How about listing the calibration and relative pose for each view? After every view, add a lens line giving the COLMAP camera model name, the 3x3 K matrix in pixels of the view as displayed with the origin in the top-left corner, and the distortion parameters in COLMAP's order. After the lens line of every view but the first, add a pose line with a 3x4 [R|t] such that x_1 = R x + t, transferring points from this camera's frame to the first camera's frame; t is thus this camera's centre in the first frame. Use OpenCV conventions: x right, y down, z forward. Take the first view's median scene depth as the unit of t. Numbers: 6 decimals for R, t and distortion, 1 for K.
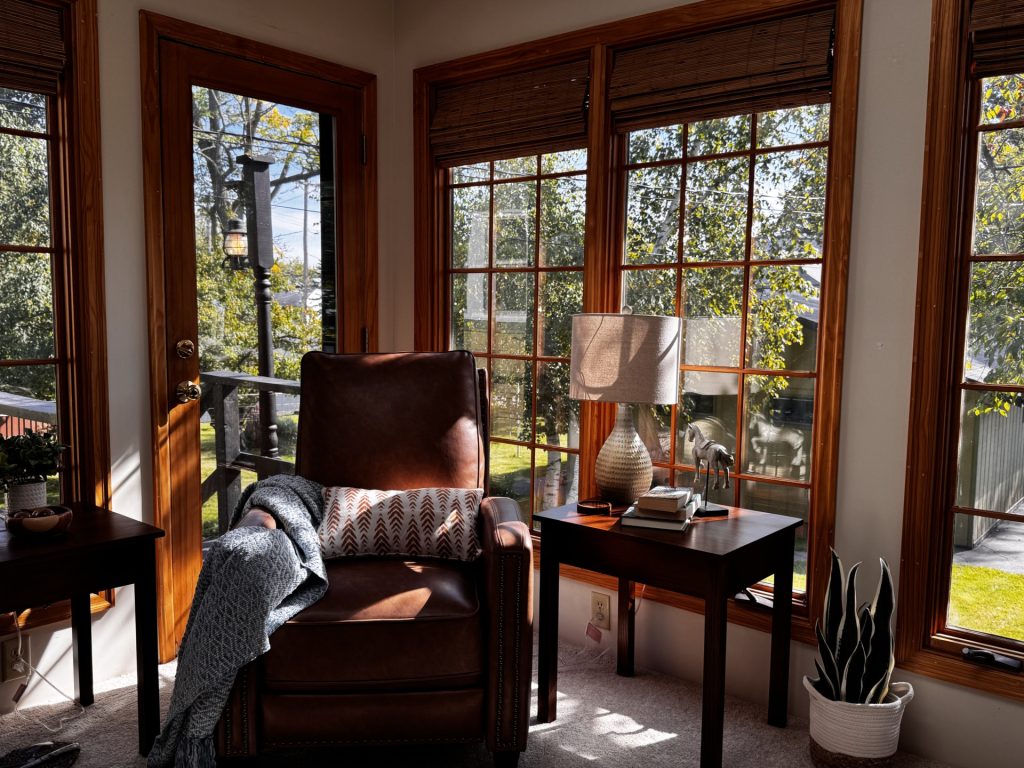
lens RADIAL K [[854.3, 0, 512.0], [0, 854.3, 384.0], [0, 0, 1]] dist [0.104865, -0.193181]
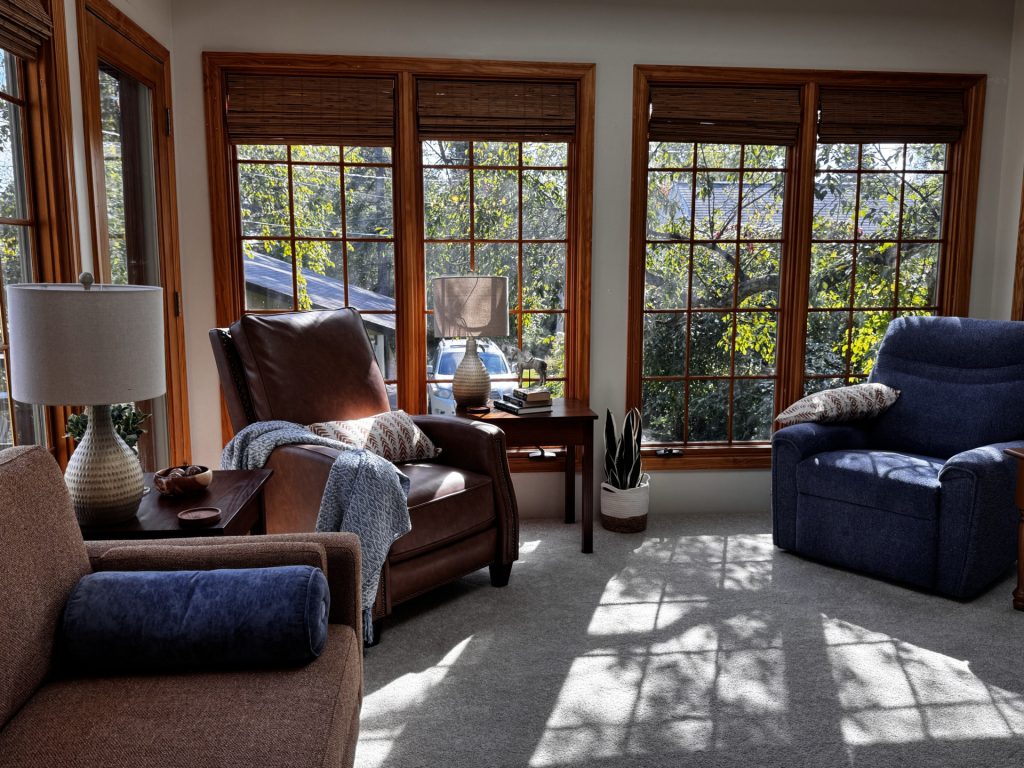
lens RADIAL K [[854.3, 0, 512.0], [0, 854.3, 384.0], [0, 0, 1]] dist [0.104865, -0.193181]
pose [[0.685978, -0.116042, 0.718309, -0.867738], [0.073689, 0.993205, 0.090080, -0.025185], [-0.723881, -0.008862, 0.689868, -0.042086]]
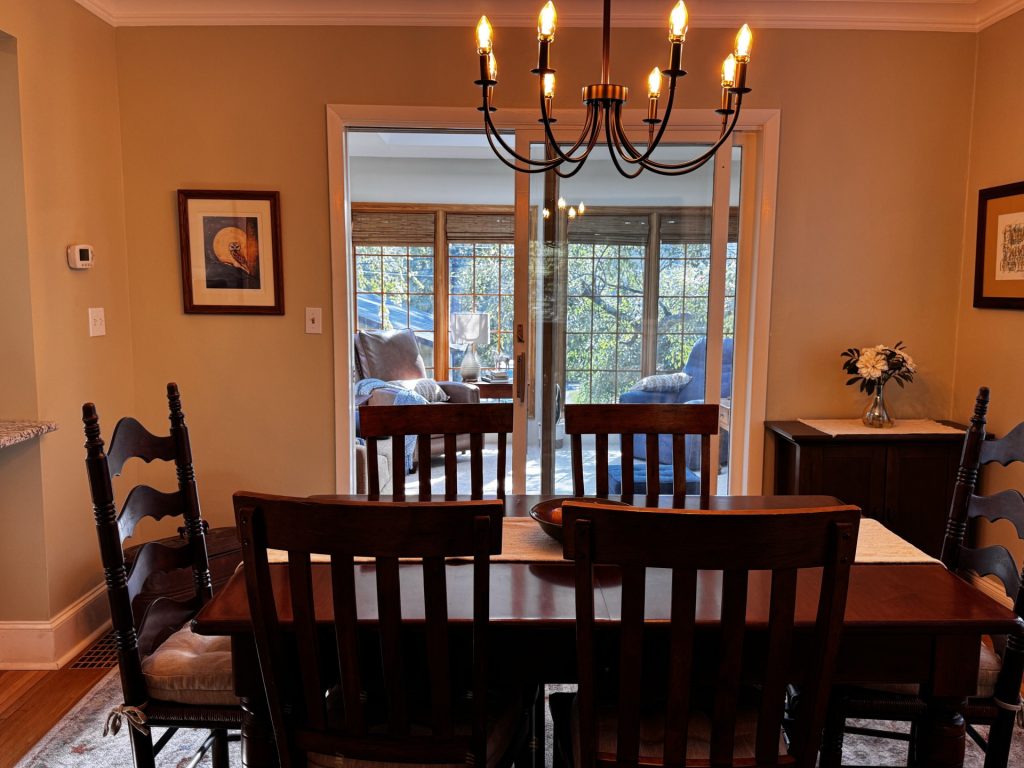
lens RADIAL K [[854.3, 0, 512.0], [0, 854.3, 384.0], [0, 0, 1]] dist [0.104865, -0.193181]
pose [[0.750839, -0.079660, 0.655664, -1.623306], [0.060586, 0.996822, 0.051729, 0.013498], [-0.657701, 0.000884, 0.753279, -1.207961]]
